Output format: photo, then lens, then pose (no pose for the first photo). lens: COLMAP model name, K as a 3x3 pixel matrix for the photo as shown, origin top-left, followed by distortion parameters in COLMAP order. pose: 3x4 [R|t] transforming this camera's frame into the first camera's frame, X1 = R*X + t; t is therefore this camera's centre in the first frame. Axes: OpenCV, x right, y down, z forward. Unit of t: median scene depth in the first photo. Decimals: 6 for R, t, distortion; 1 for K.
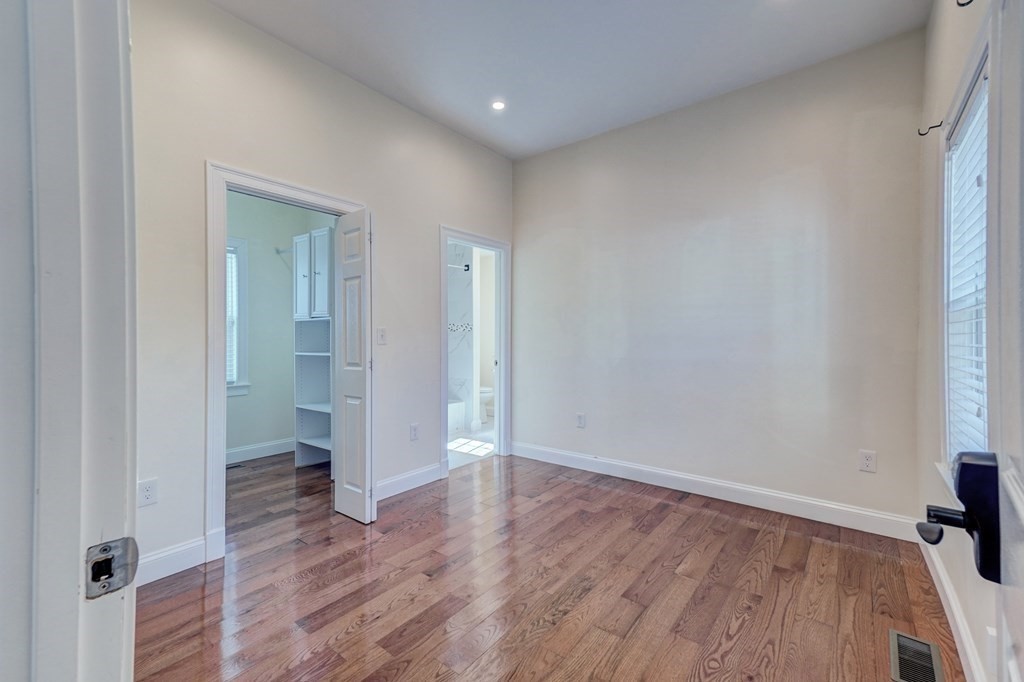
lens RADIAL K [[446.5, 0, 511.1], [0, 446.5, 336.7], [0, 0, 1]] dist [0.039544, -0.005358]
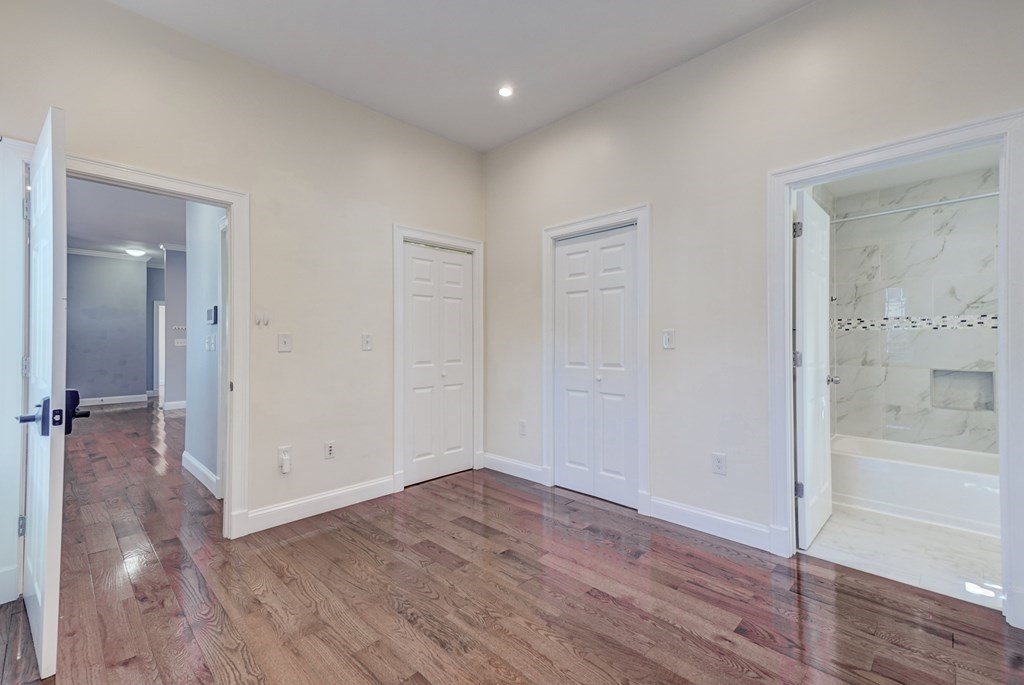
lens RADIAL K [[436.2, 0, 509.3], [0, 436.2, 340.5], [0, 0, 1]] dist [0.037007, -0.000145]
pose [[-0.119447, -0.001949, -0.992839, 0.931085], [0.003644, 0.999990, -0.002401, 0.000196], [0.992834, -0.003905, -0.119439, 1.173587]]
